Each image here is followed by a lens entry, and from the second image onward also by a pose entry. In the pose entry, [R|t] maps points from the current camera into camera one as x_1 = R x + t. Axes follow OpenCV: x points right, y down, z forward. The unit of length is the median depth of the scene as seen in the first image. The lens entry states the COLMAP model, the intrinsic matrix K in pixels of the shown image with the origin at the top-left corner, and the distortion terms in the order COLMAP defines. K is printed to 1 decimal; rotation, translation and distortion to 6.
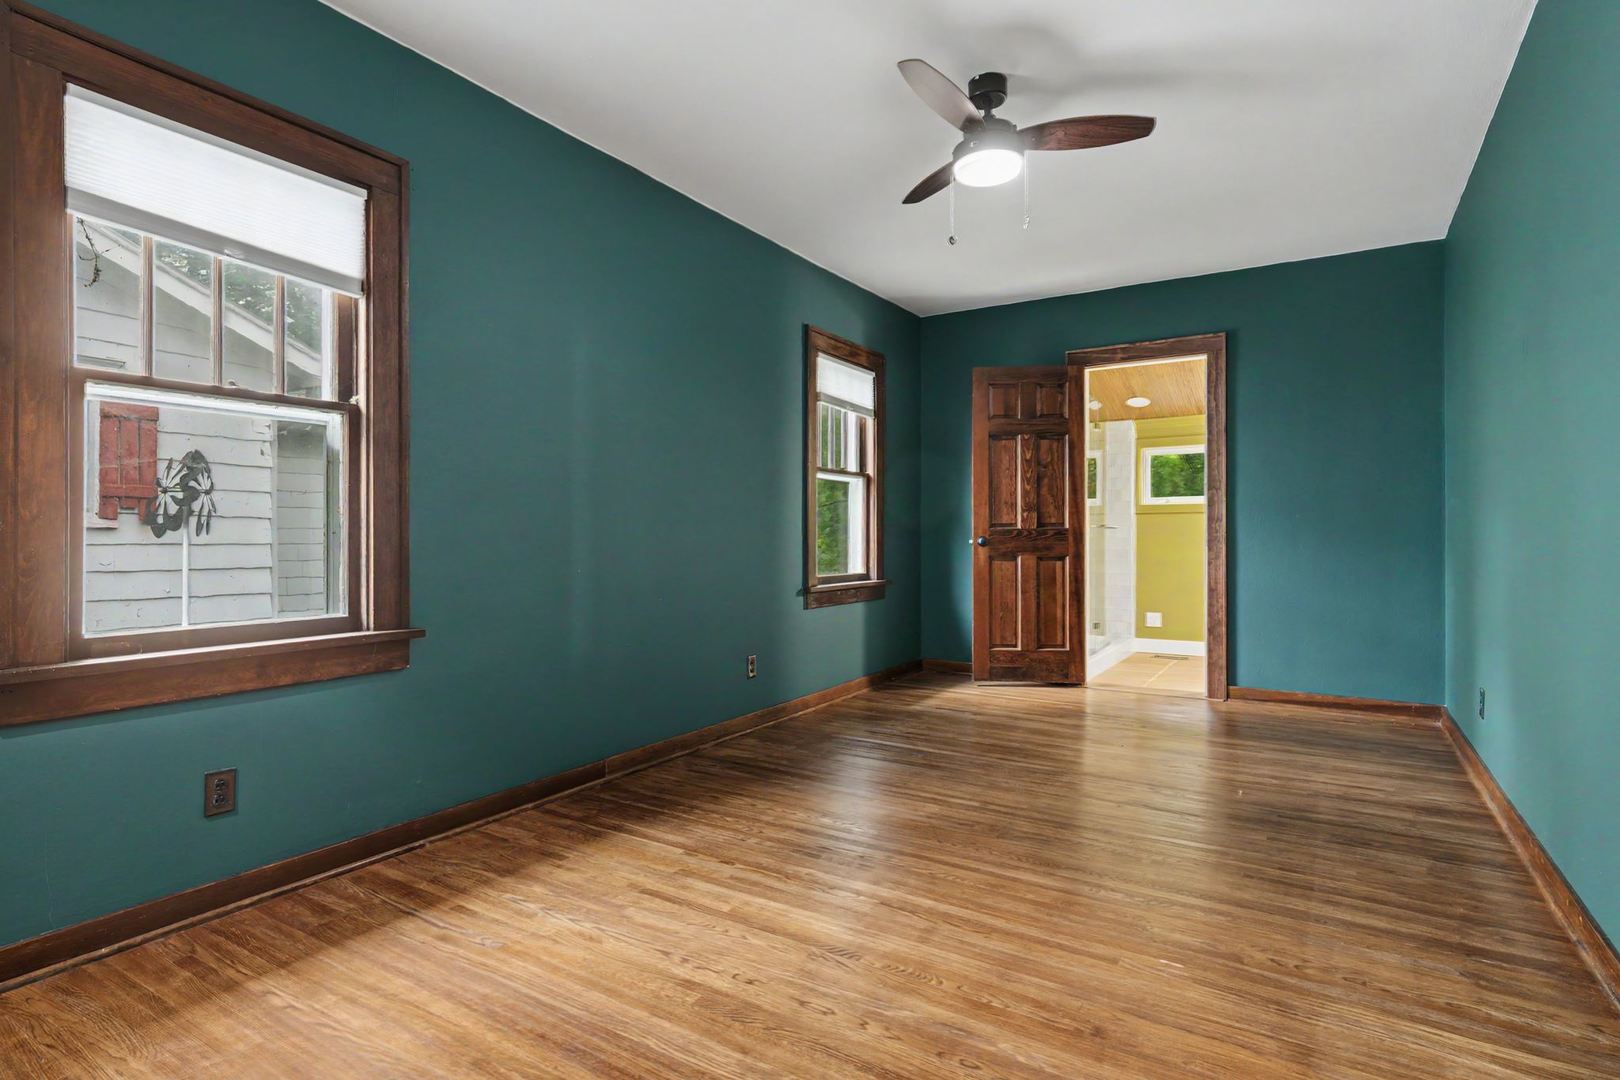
lens RADIAL K [[819.3, 0, 813.6], [0, 819.3, 536.2], [0, 0, 1]] dist [-0.000878, 0.000603]
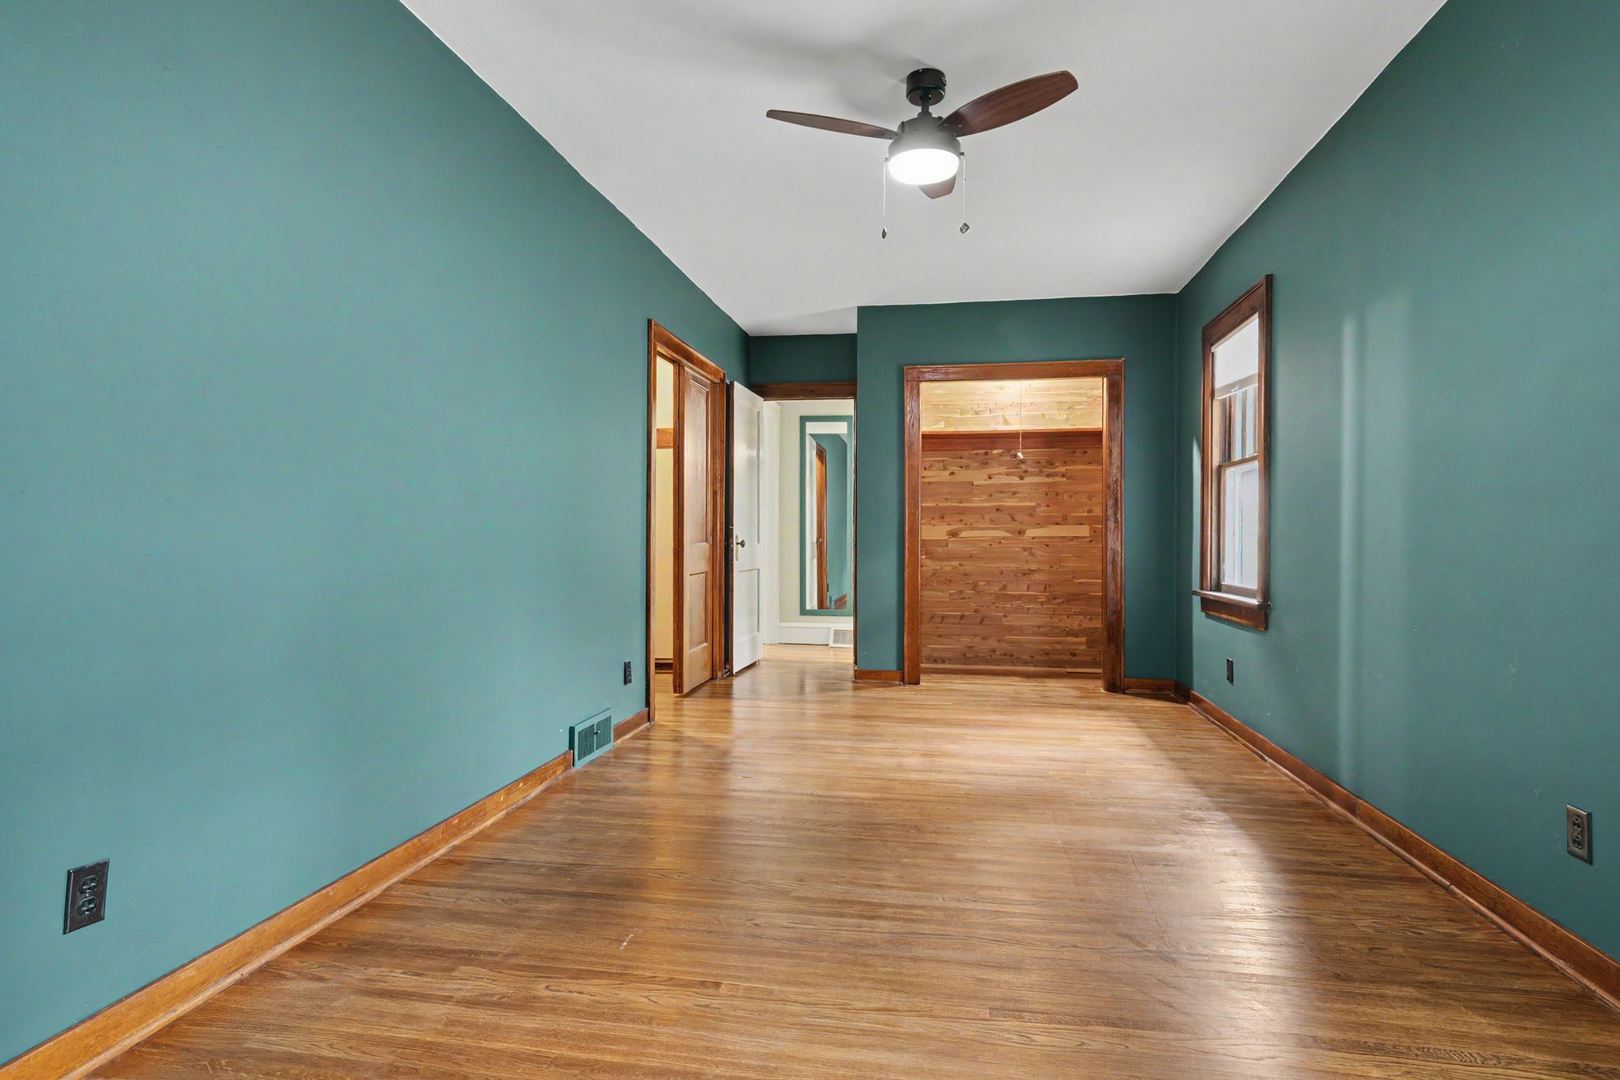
lens RADIAL K [[819.3, 0, 812.1], [0, 819.3, 538.9], [0, 0, 1]] dist [-0.000878, 0.000603]
pose [[-0.926562, 0.003813, -0.376123, 0.495466], [0.001734, 0.999981, 0.005866, -0.004366], [0.376138, 0.004783, -0.926551, 1.305661]]
